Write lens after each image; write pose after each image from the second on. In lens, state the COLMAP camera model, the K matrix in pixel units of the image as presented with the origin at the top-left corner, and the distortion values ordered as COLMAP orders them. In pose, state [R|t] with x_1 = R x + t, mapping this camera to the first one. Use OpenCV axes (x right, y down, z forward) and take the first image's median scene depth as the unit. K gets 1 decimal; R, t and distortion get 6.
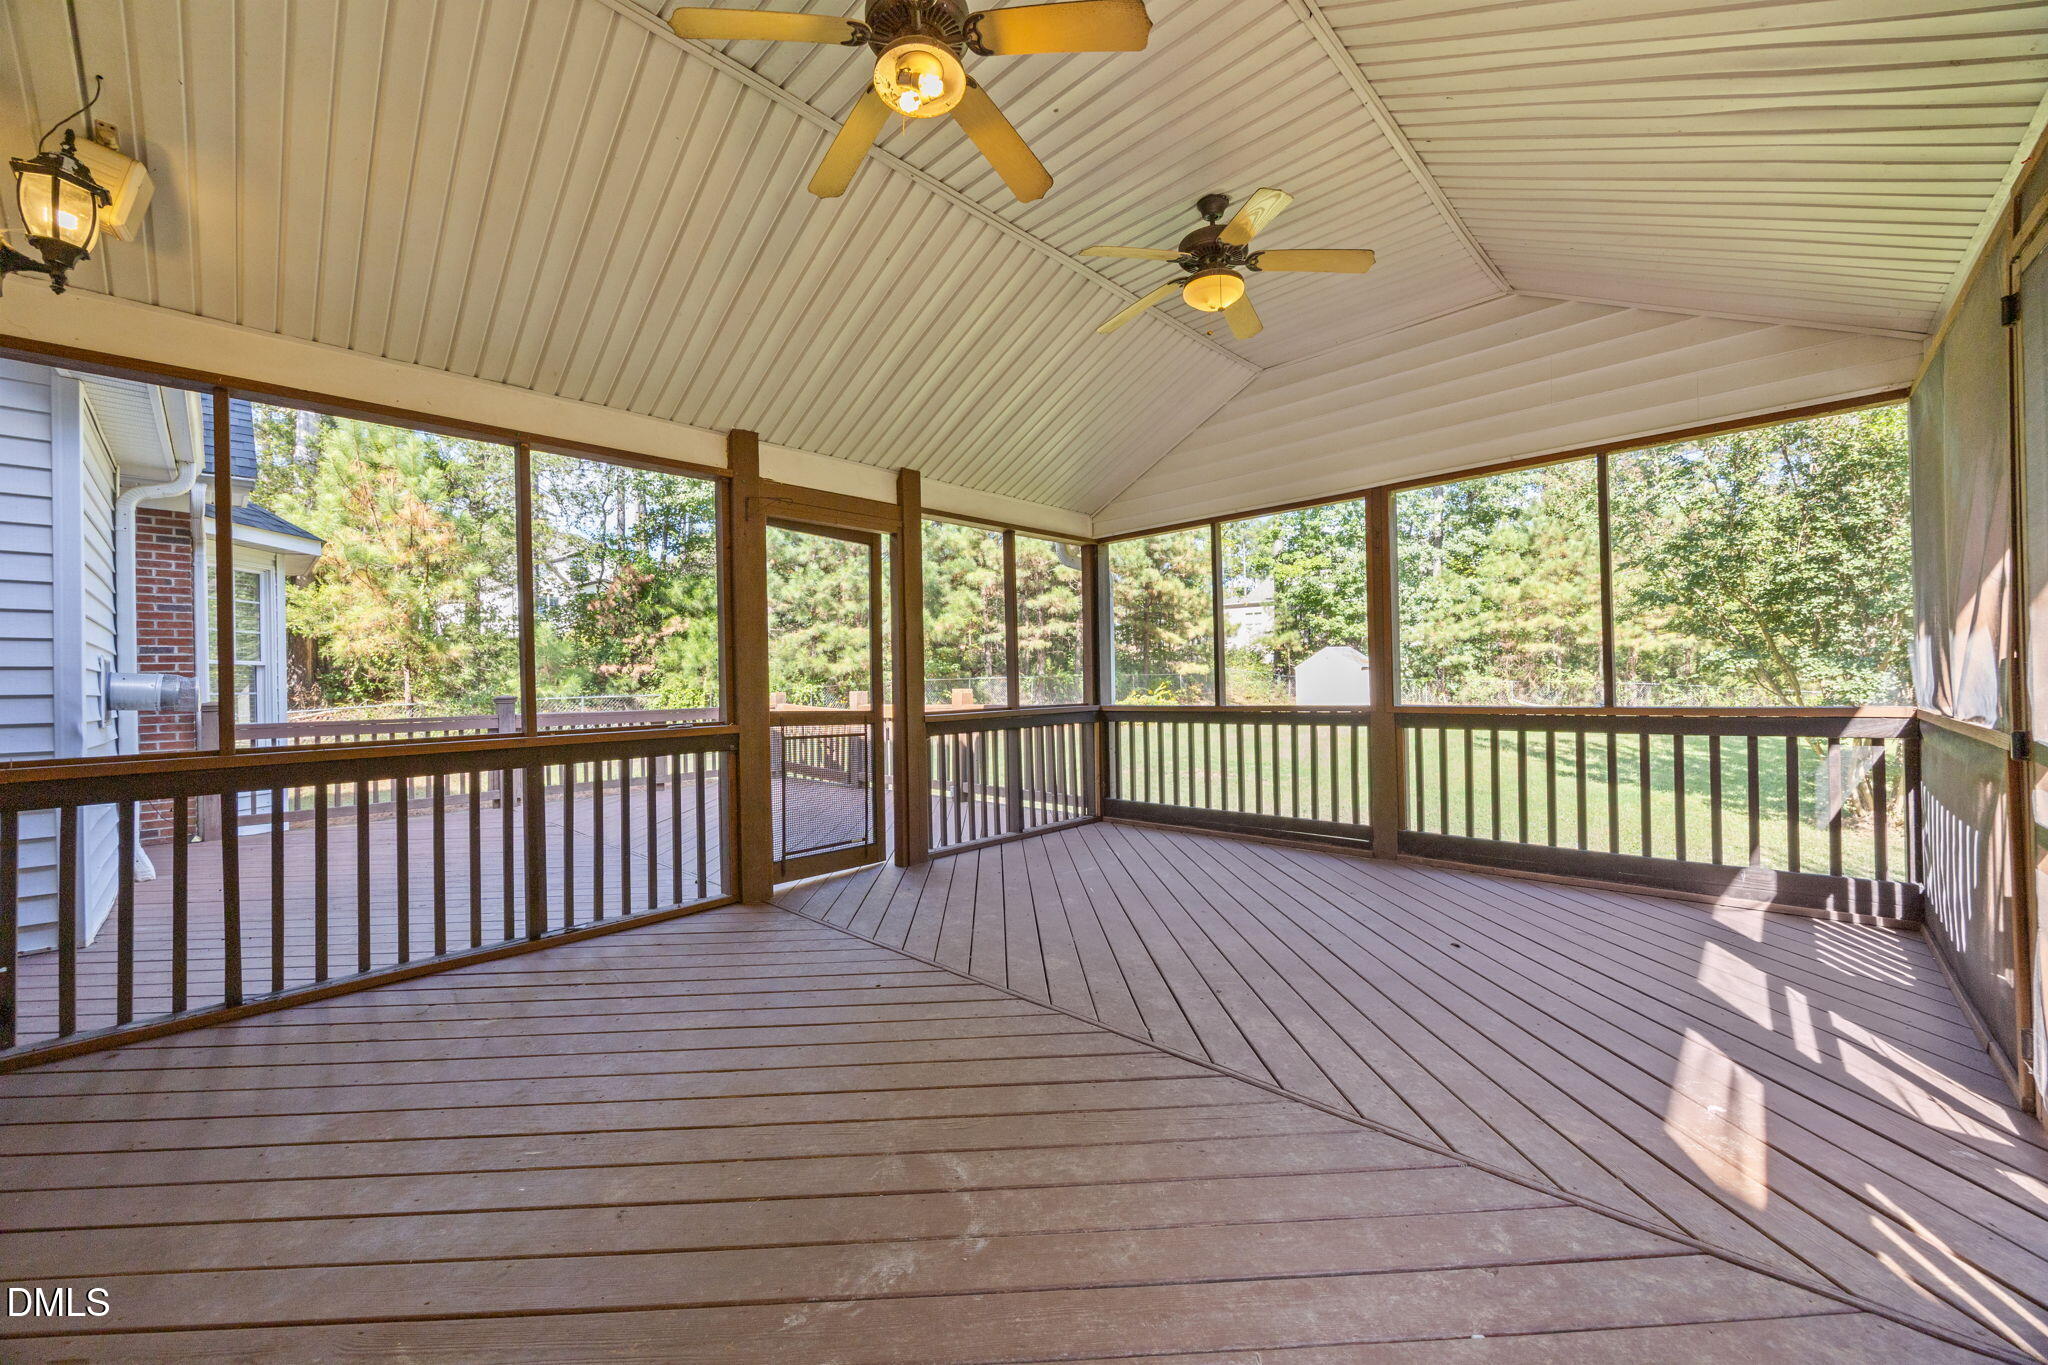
lens RADIAL K [[775.9, 0, 1008.6], [0, 775.9, 677.6], [0, 0, 1]] dist [0.003319, -0.001486]
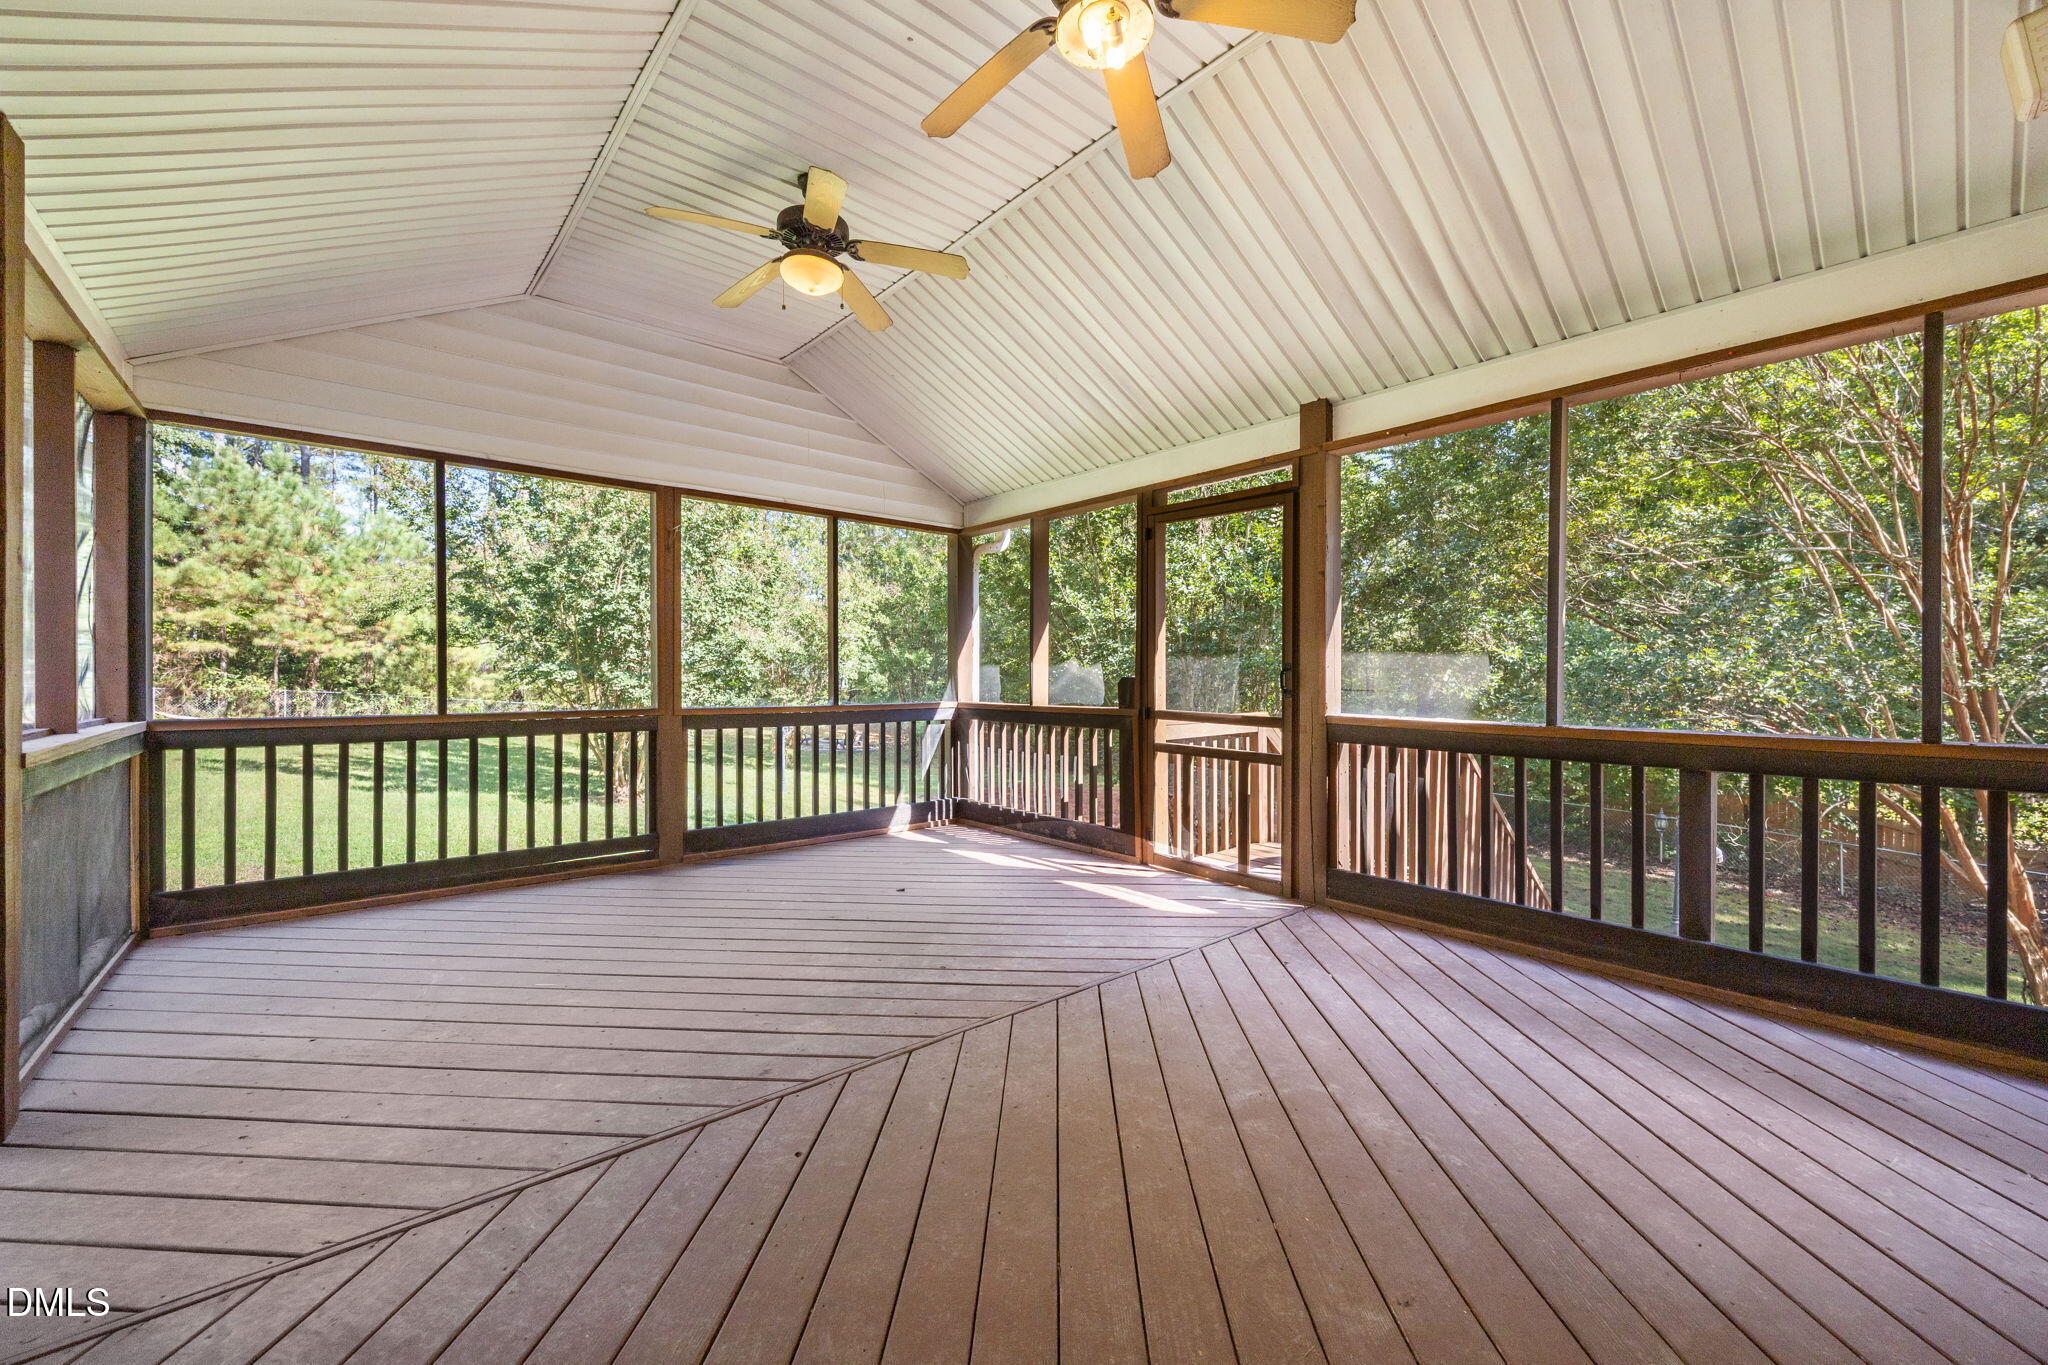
lens RADIAL K [[775.9, 0, 1028.5], [0, 775.9, 685.2], [0, 0, 1]] dist [0.003319, -0.001486]
pose [[0.090581, 0.016127, 0.995759, -0.145510], [-0.014135, 0.999789, -0.014906, 0.004619], [-0.995789, -0.012725, 0.090789, 0.141950]]
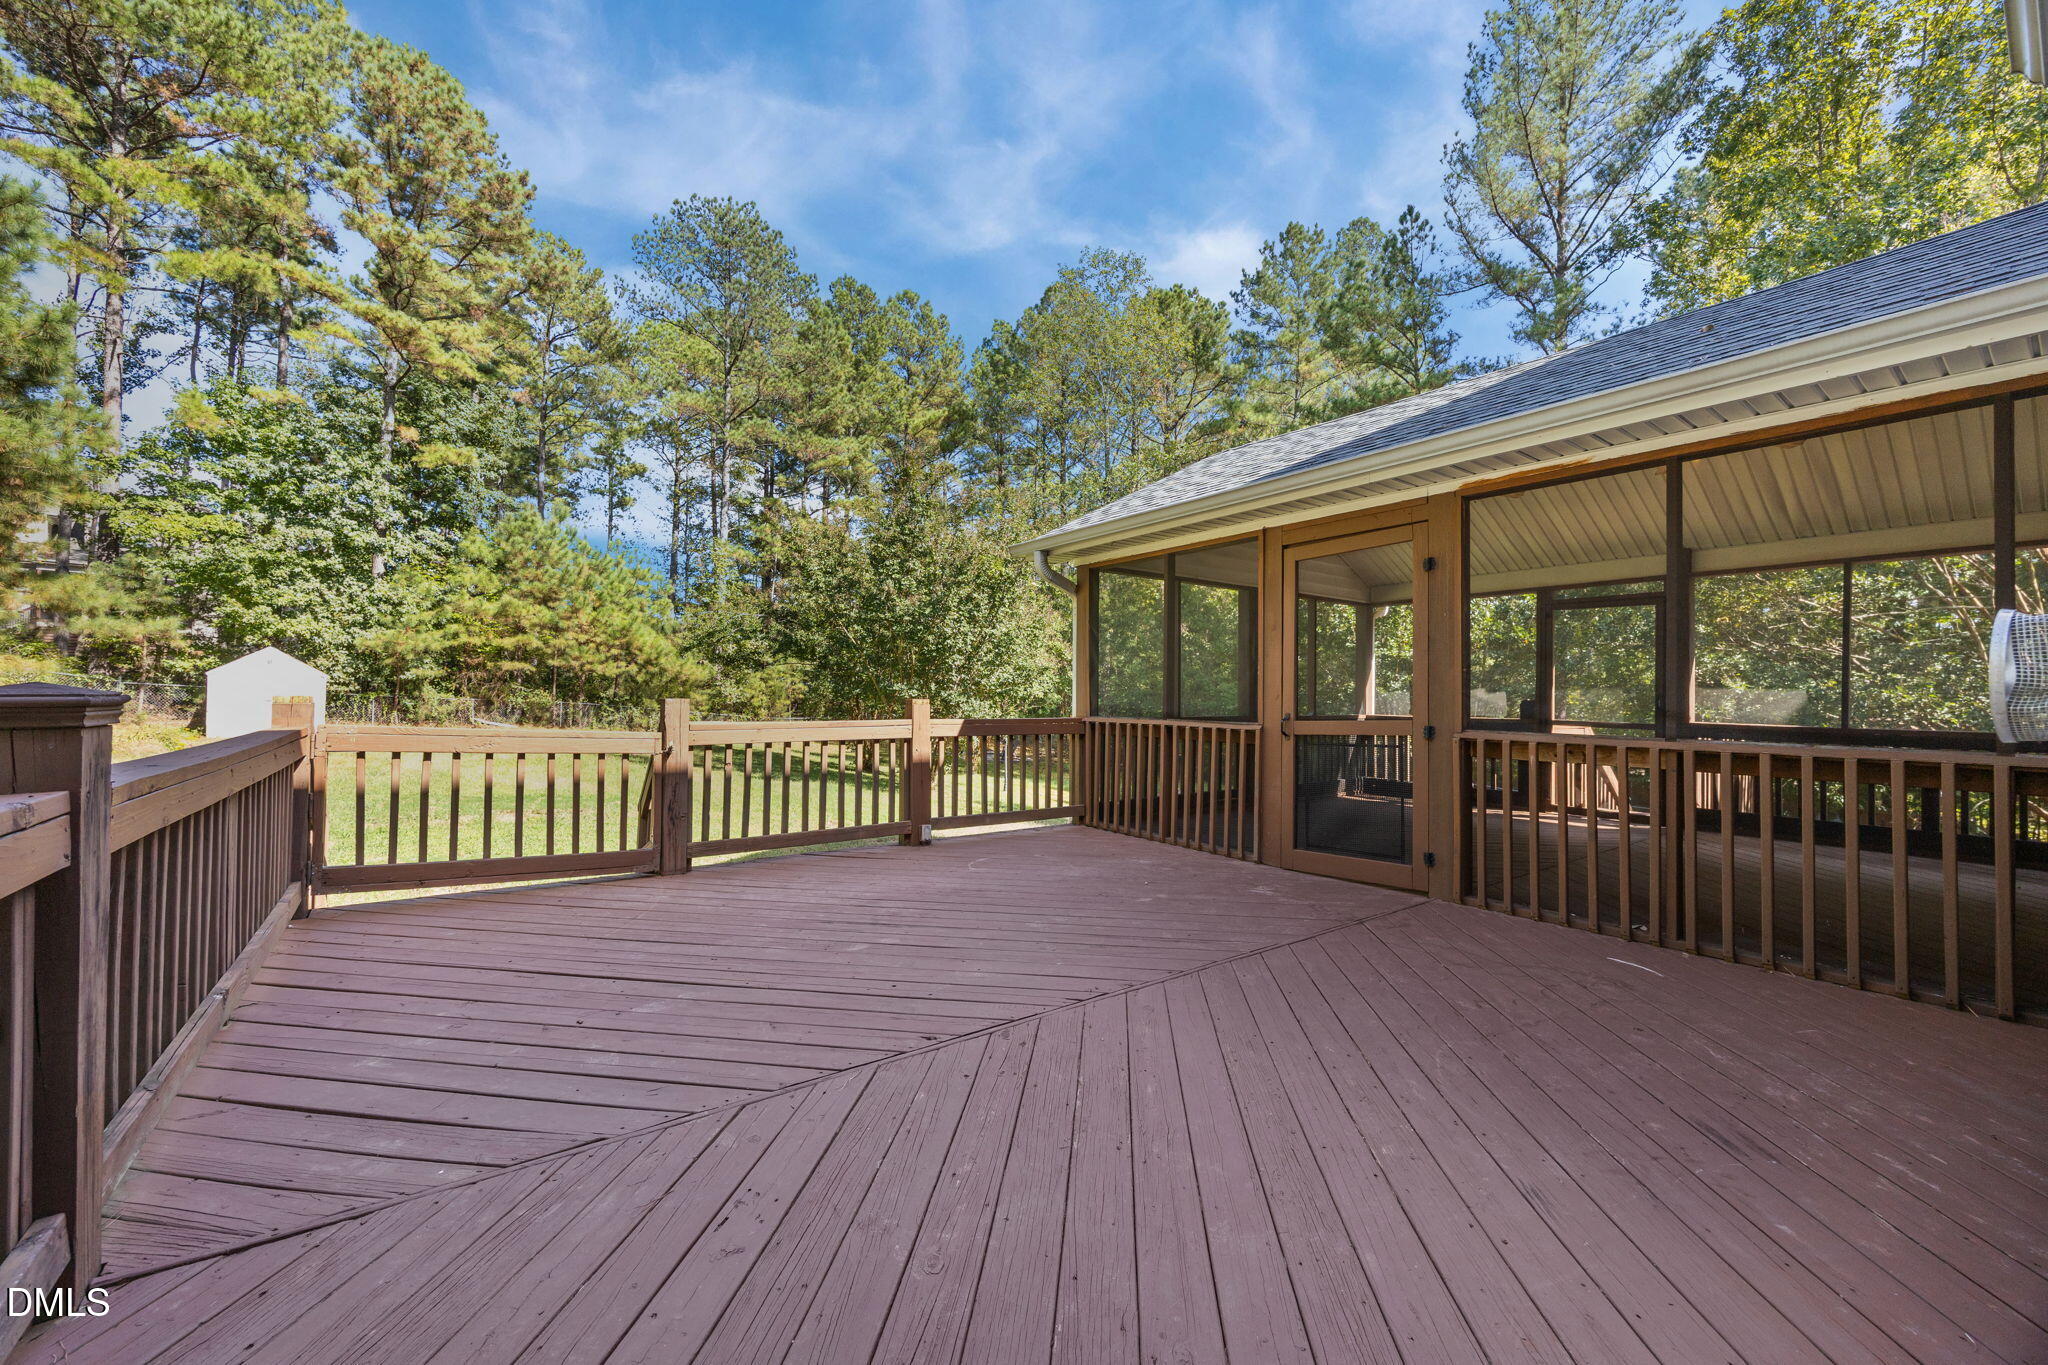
lens RADIAL K [[775.9, 0, 1015.6], [0, 775.9, 693.6], [0, 0, 1]] dist [0.003319, -0.001486]
pose [[0.173380, 0.028023, 0.984456, -0.518109], [-0.024123, 0.999416, -0.024200, 0.014749], [-0.984559, -0.019552, 0.173955, 0.475779]]
